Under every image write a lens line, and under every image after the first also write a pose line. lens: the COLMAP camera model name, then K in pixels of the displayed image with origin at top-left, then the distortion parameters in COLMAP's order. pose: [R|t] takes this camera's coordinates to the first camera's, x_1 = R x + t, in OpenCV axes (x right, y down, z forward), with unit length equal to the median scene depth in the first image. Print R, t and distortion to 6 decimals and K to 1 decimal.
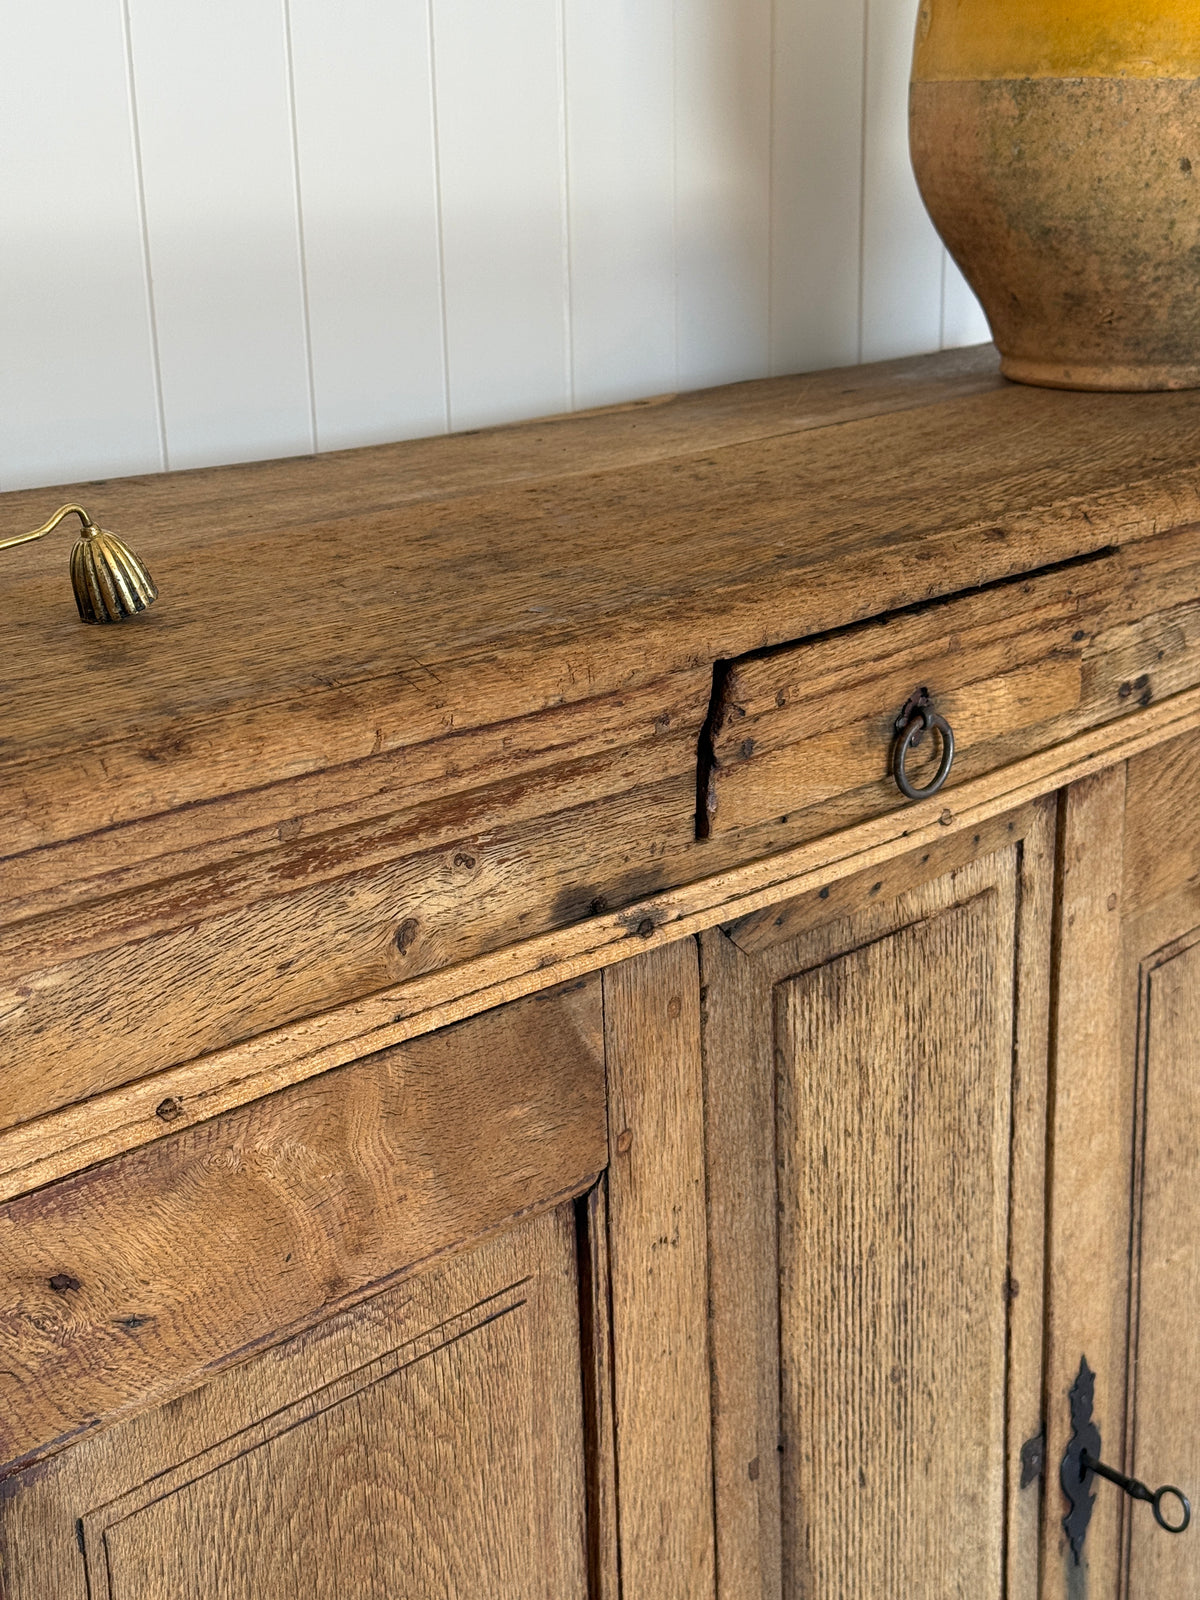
lens RADIAL K [[2249.0, 0, 590.1], [0, 2249.0, 807.5], [0, 0, 1]] dist [0.198250, -0.452672]
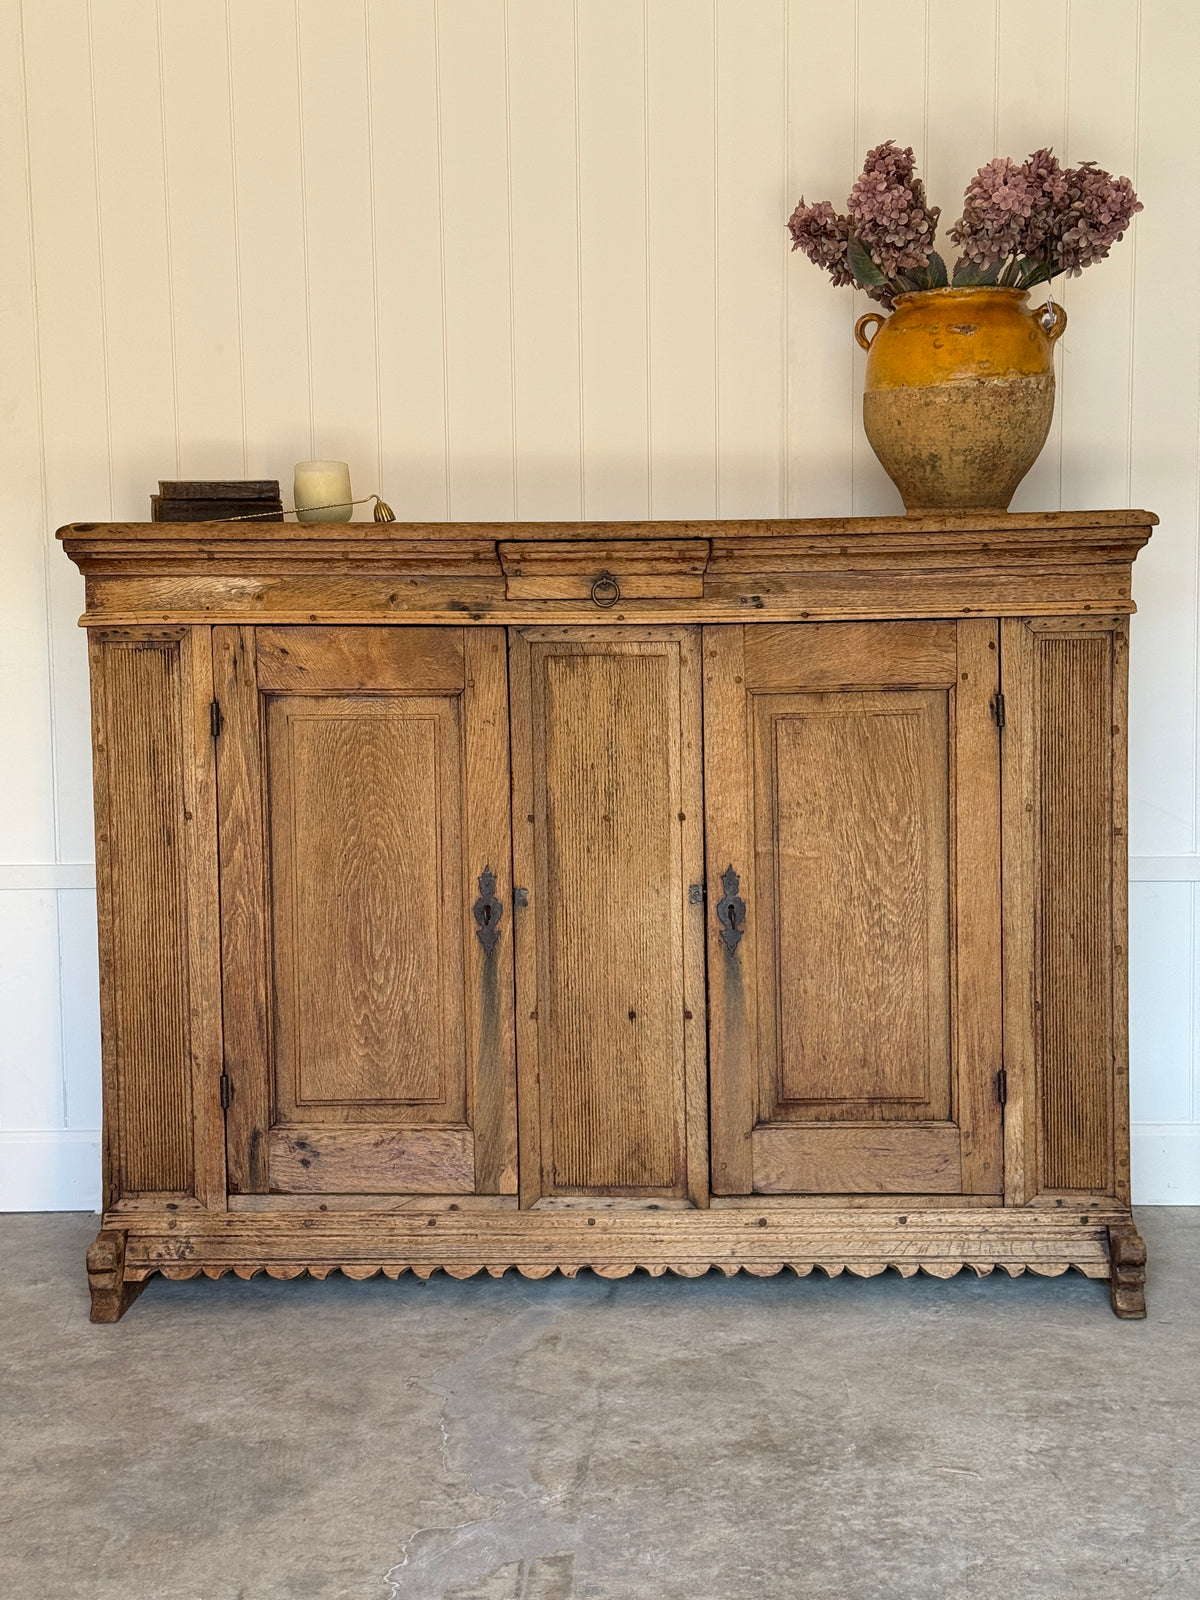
lens RADIAL K [[2183.2, 0, 591.6], [0, 2183.2, 826.6], [0, 0, 1]] dist [0.163979, -0.298043]
pose [[0.669742, 0.094199, -0.736595, 2.329374], [-0.225934, 0.970745, -0.081285, 0.525990], [0.707389, 0.220862, 0.671432, -0.941348]]
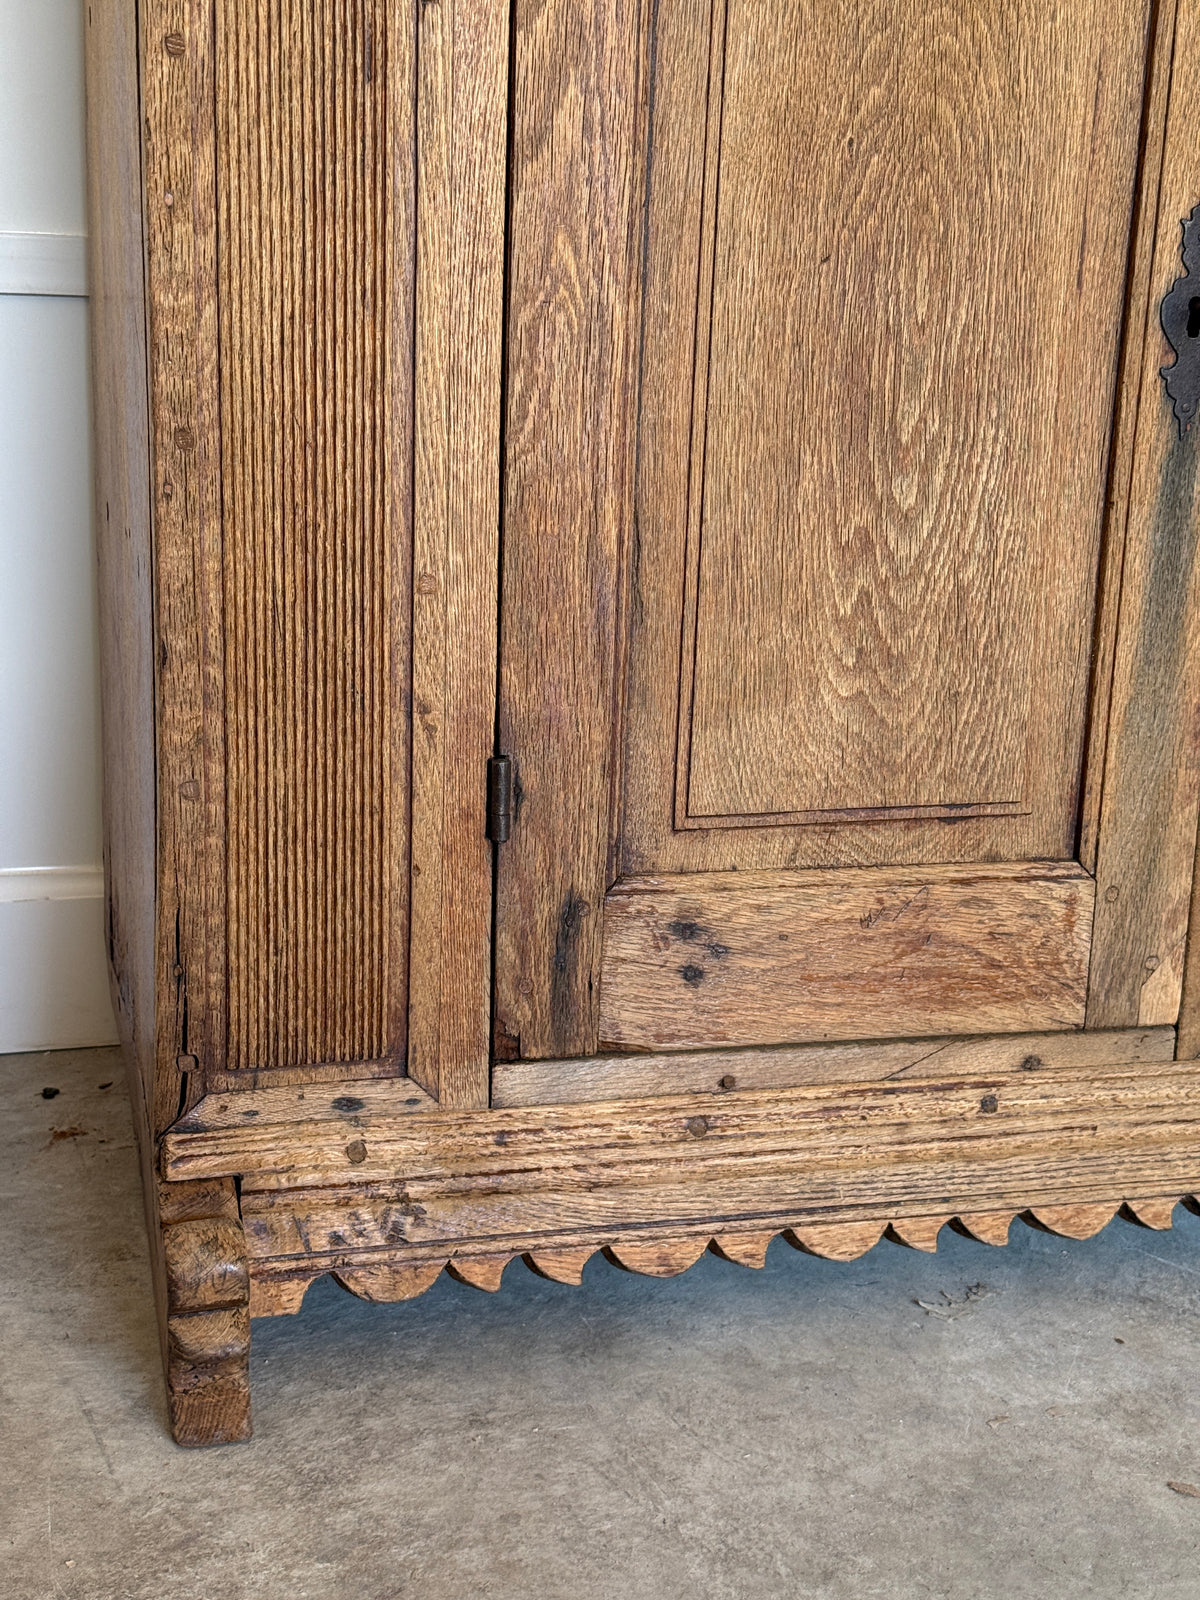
lens RADIAL K [[2222.3, 0, 600.0], [0, 2222.3, 800.0], [0, 0, 1]] dist [0.194564, -0.426190]
pose [[0.860130, 0.177778, -0.478092, 0.377458], [-0.204345, 0.978892, -0.003633, 0.743337], [0.467355, 0.100821, 0.878302, -0.157309]]
